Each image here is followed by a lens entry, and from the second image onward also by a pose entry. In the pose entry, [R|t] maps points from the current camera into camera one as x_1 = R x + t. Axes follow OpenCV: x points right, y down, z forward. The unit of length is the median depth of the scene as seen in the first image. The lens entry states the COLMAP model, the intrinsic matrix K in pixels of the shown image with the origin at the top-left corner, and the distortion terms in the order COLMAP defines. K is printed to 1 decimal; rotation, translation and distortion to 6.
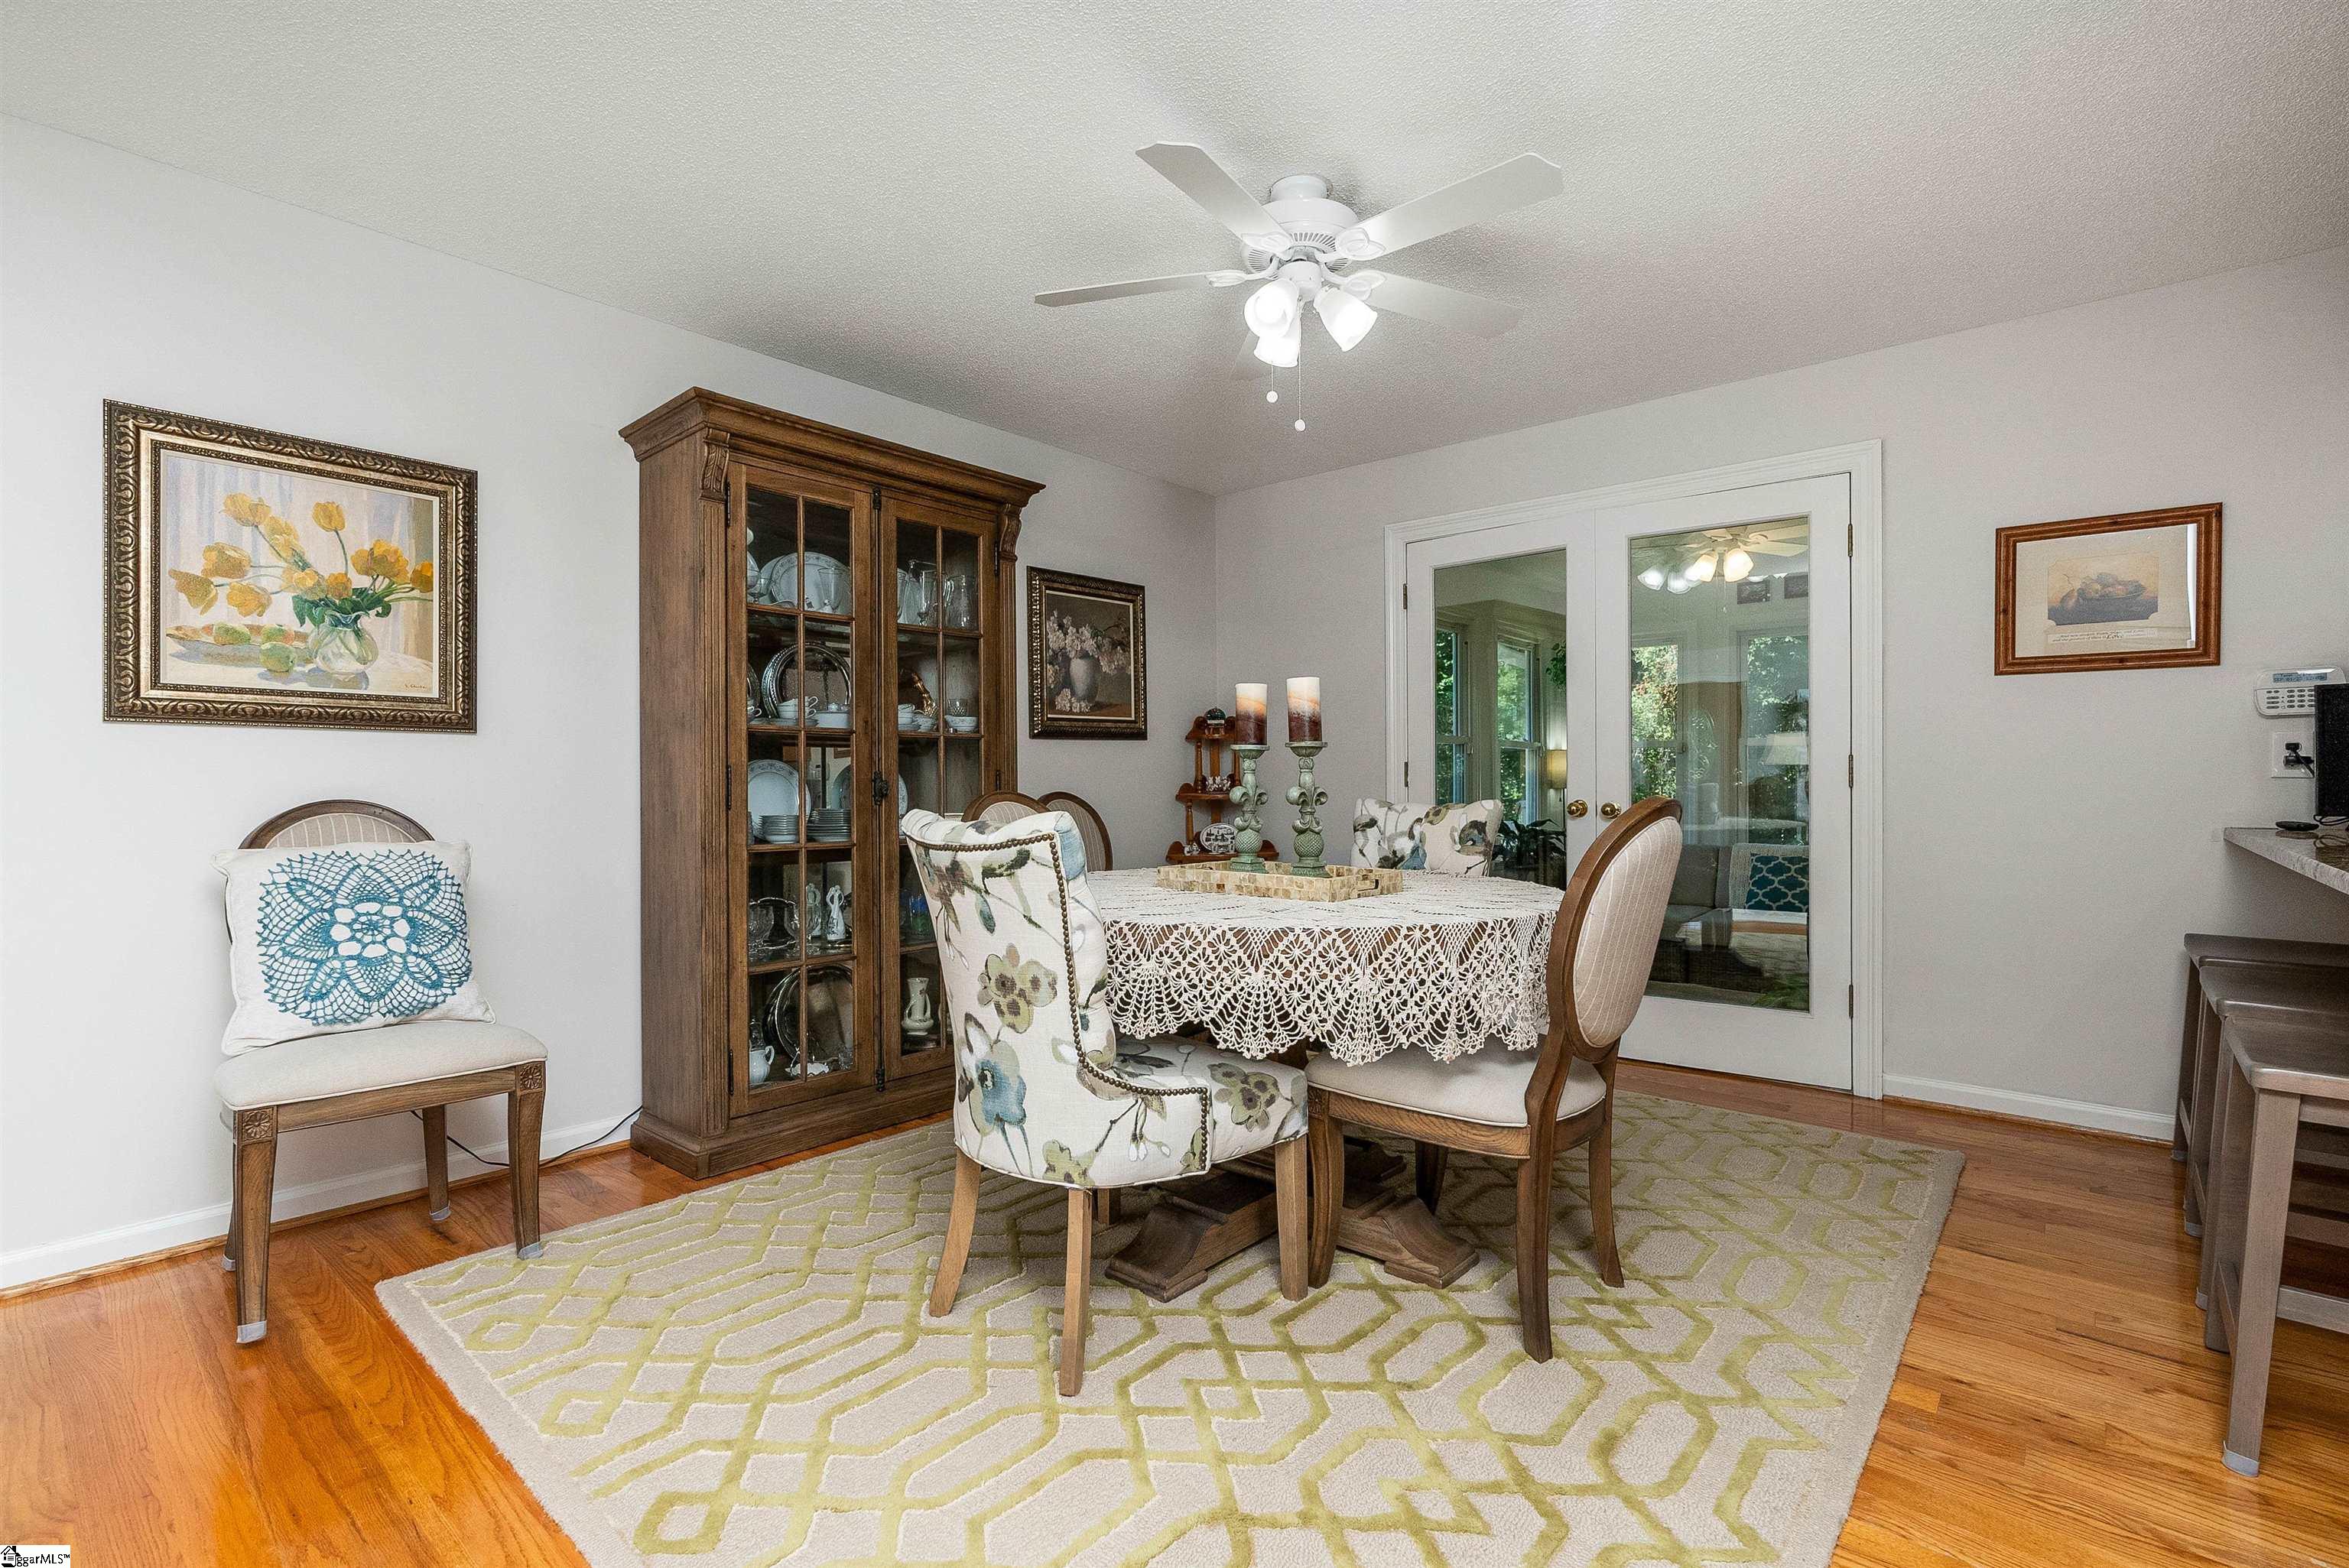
lens RADIAL K [[1065.8, 0, 1244.0], [0, 1065.8, 779.8], [0, 0, 1]] dist [-0.008799, 0.002125]
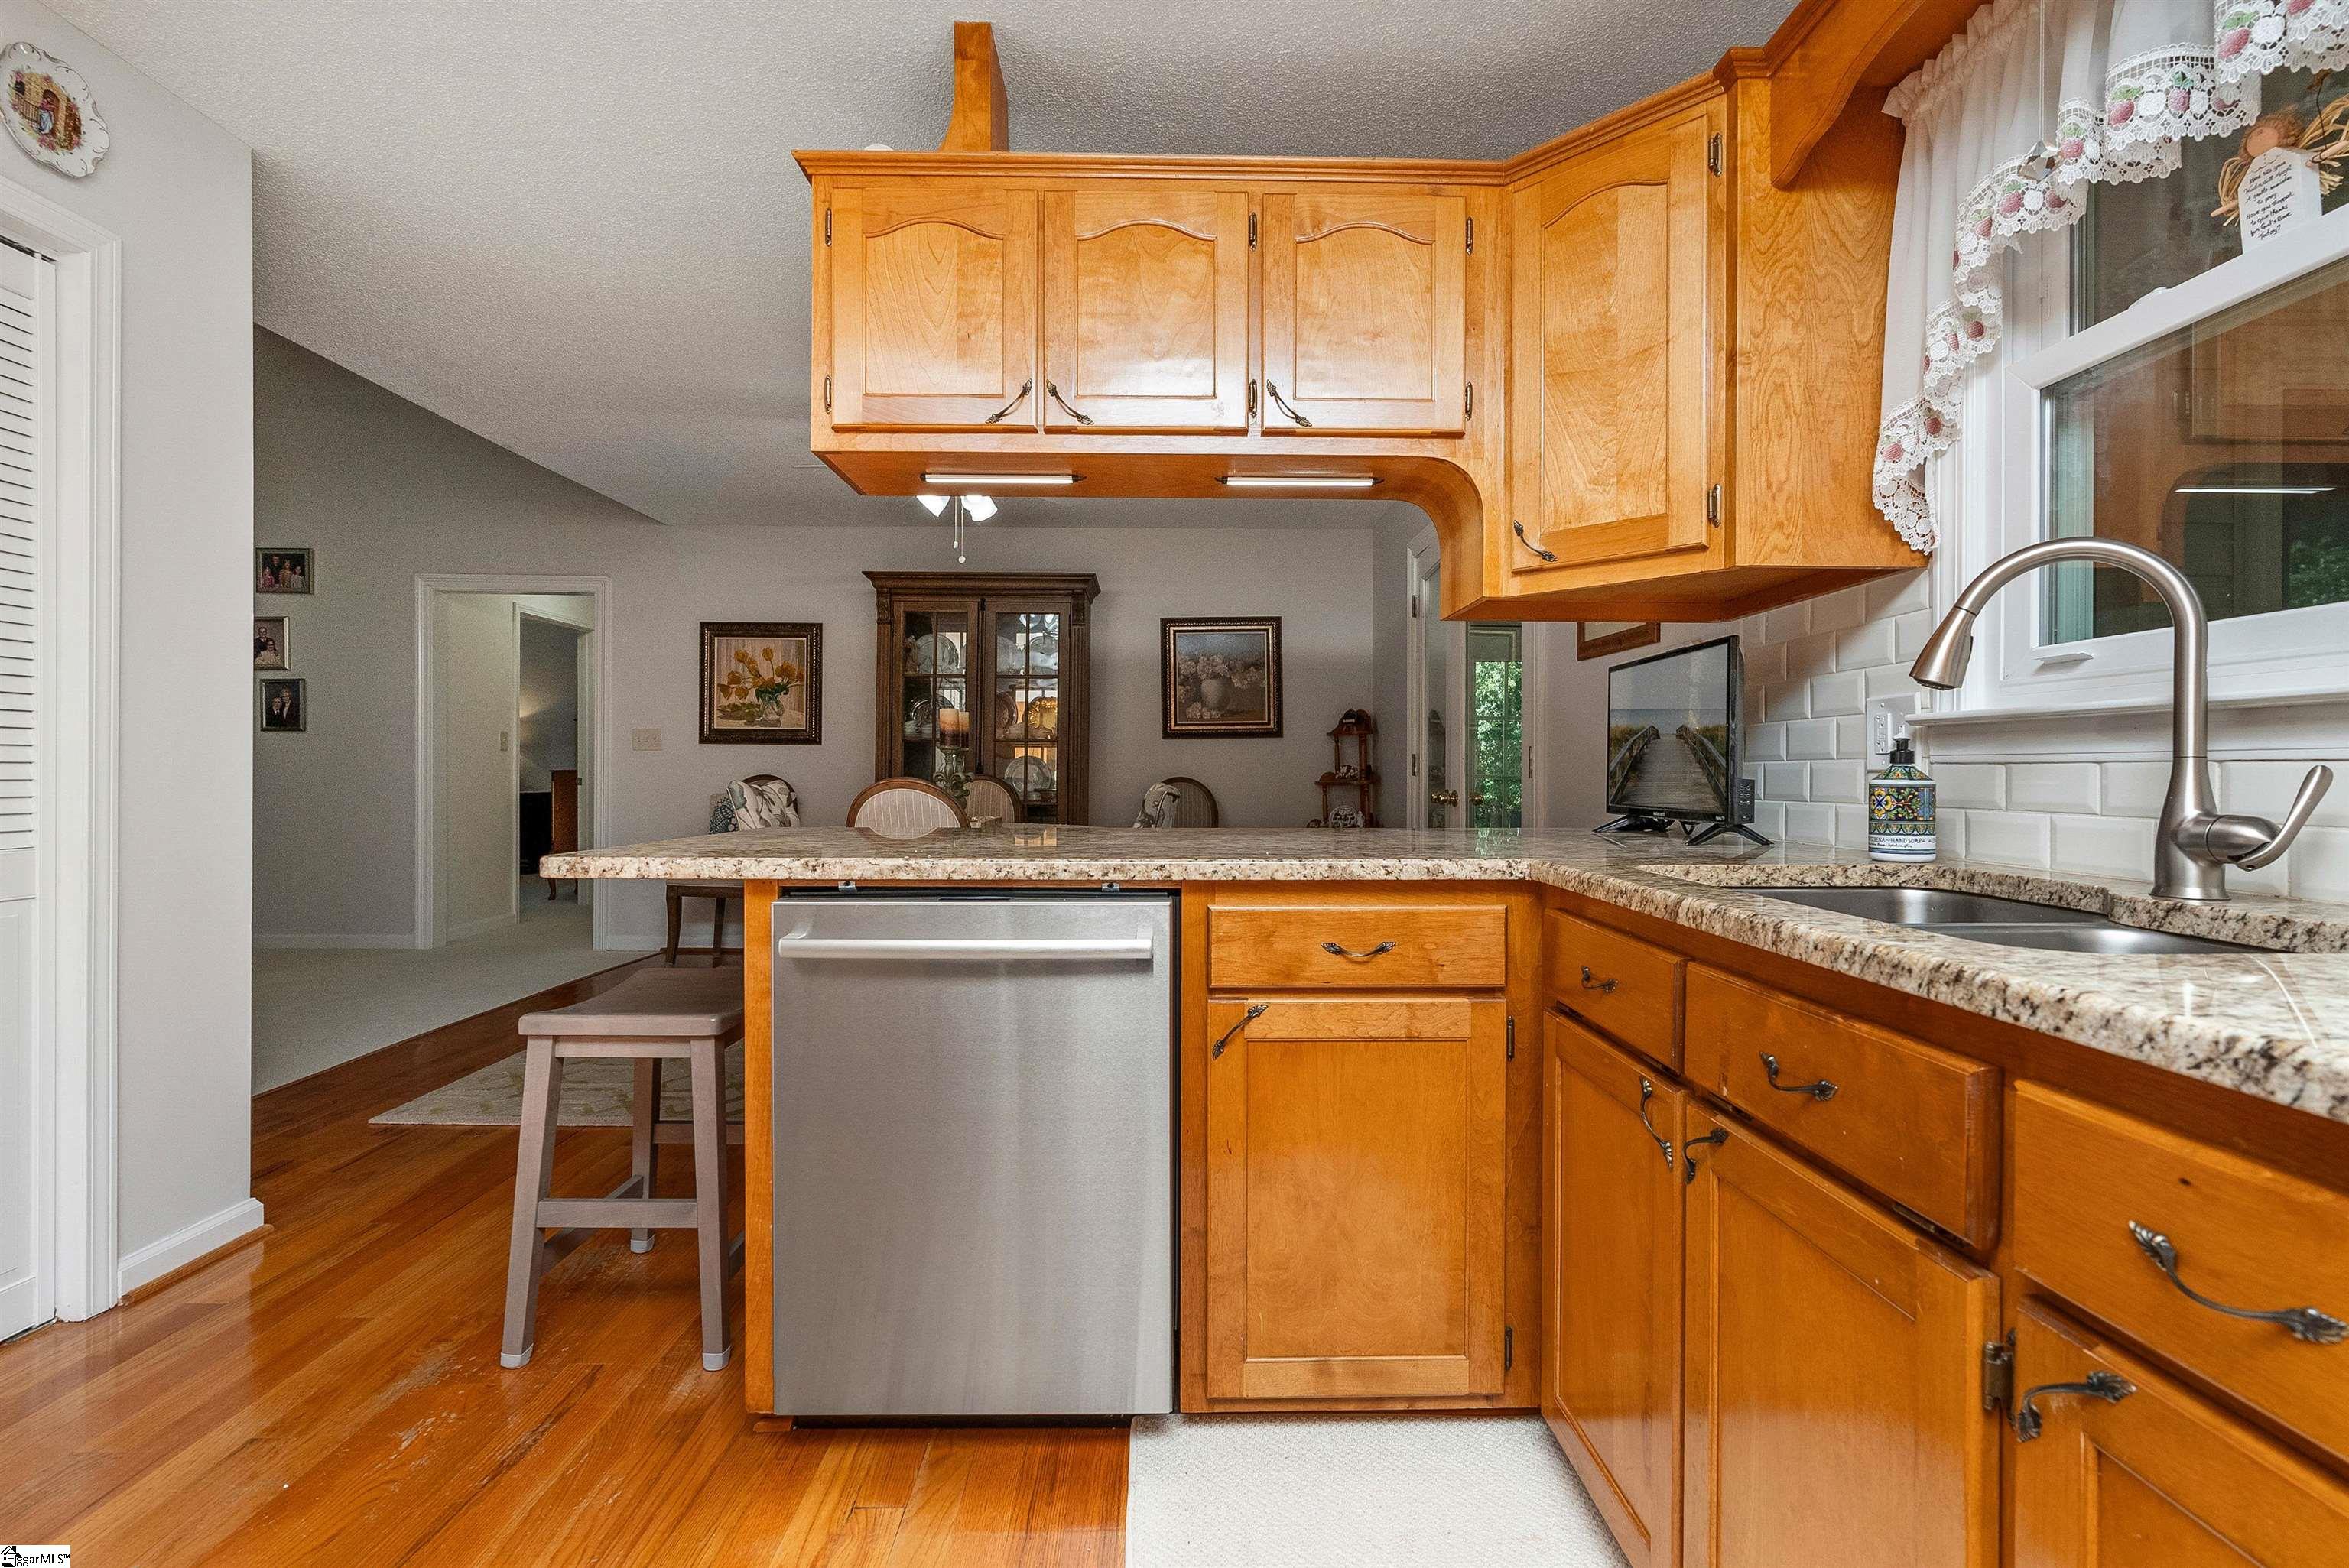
lens RADIAL K [[1065.8, 0, 1183.3], [0, 1065.8, 767.2], [0, 0, 1]] dist [-0.008799, 0.002125]
pose [[0.666418, 0.003517, -0.745570, 1.555004], [-0.004953, 0.999988, 0.000290, -0.001838], [0.745562, 0.003499, 0.666427, 0.116991]]
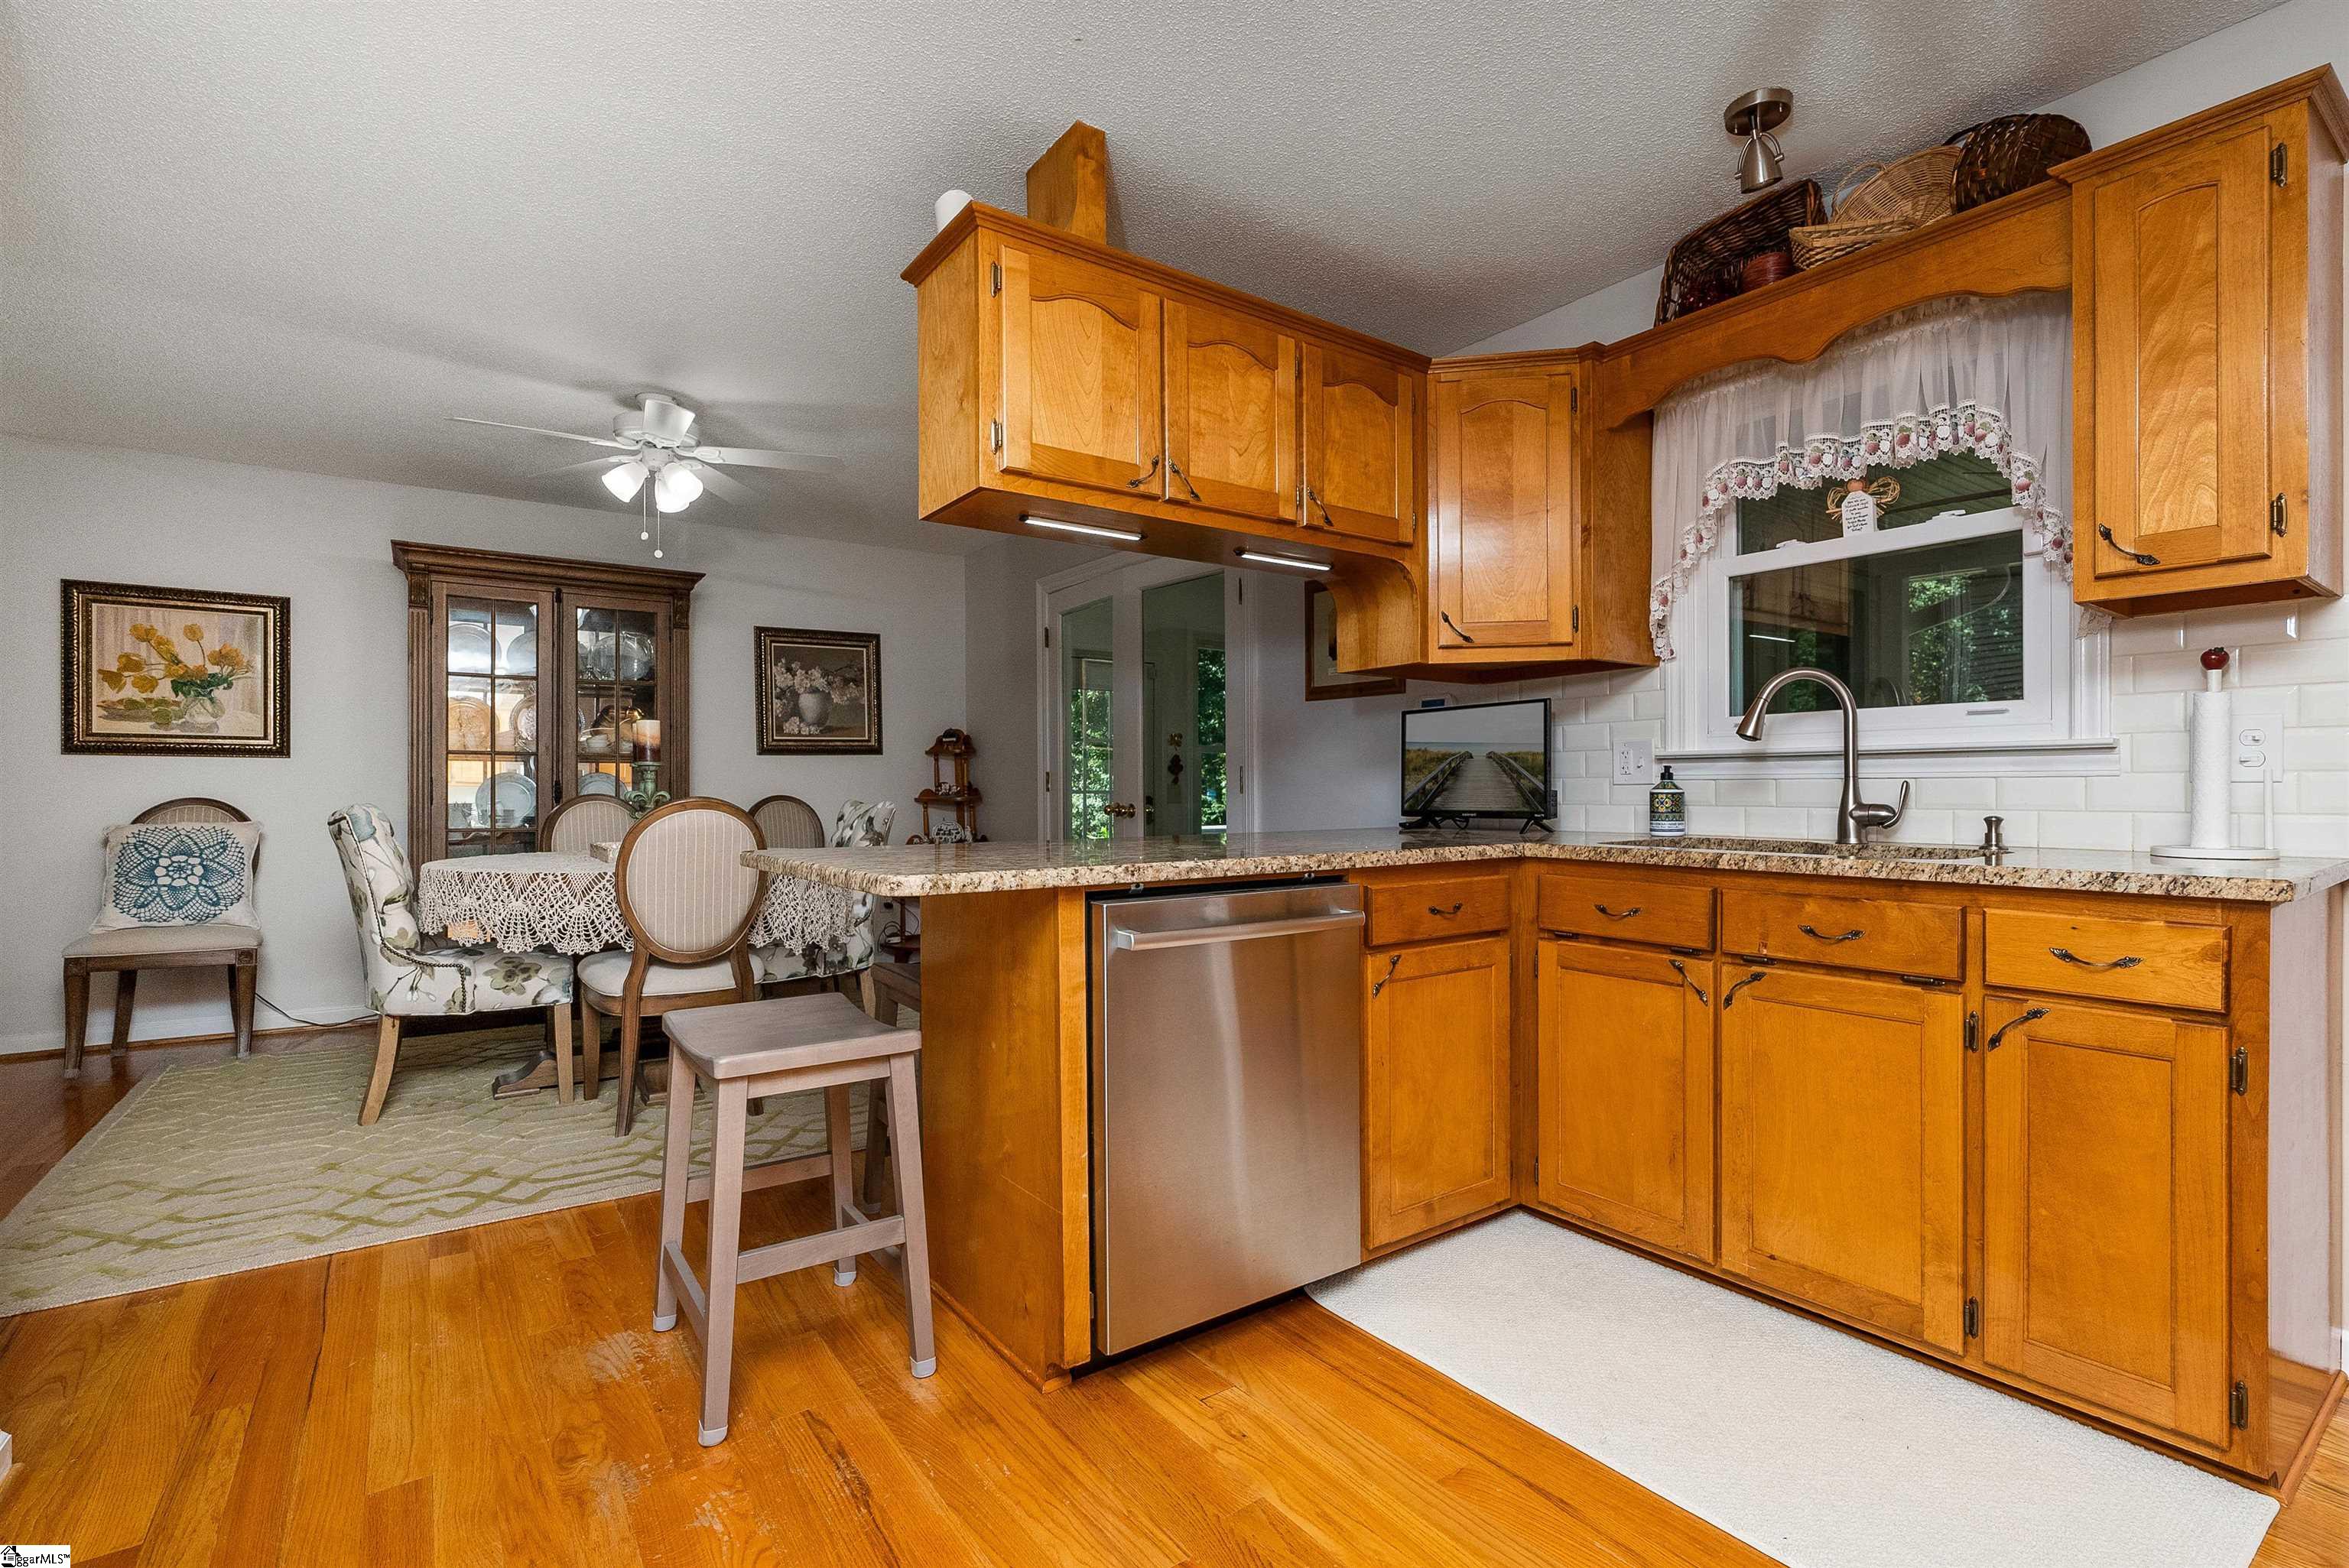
lens RADIAL K [[1065.8, 0, 1223.1], [0, 1065.8, 779.9], [0, 0, 1]] dist [-0.008799, 0.002125]
pose [[0.974493, -0.001291, -0.224413, 1.179568], [0.000180, 0.999988, -0.004972, -0.000785], [0.224417, 0.004804, 0.974481, -0.305384]]
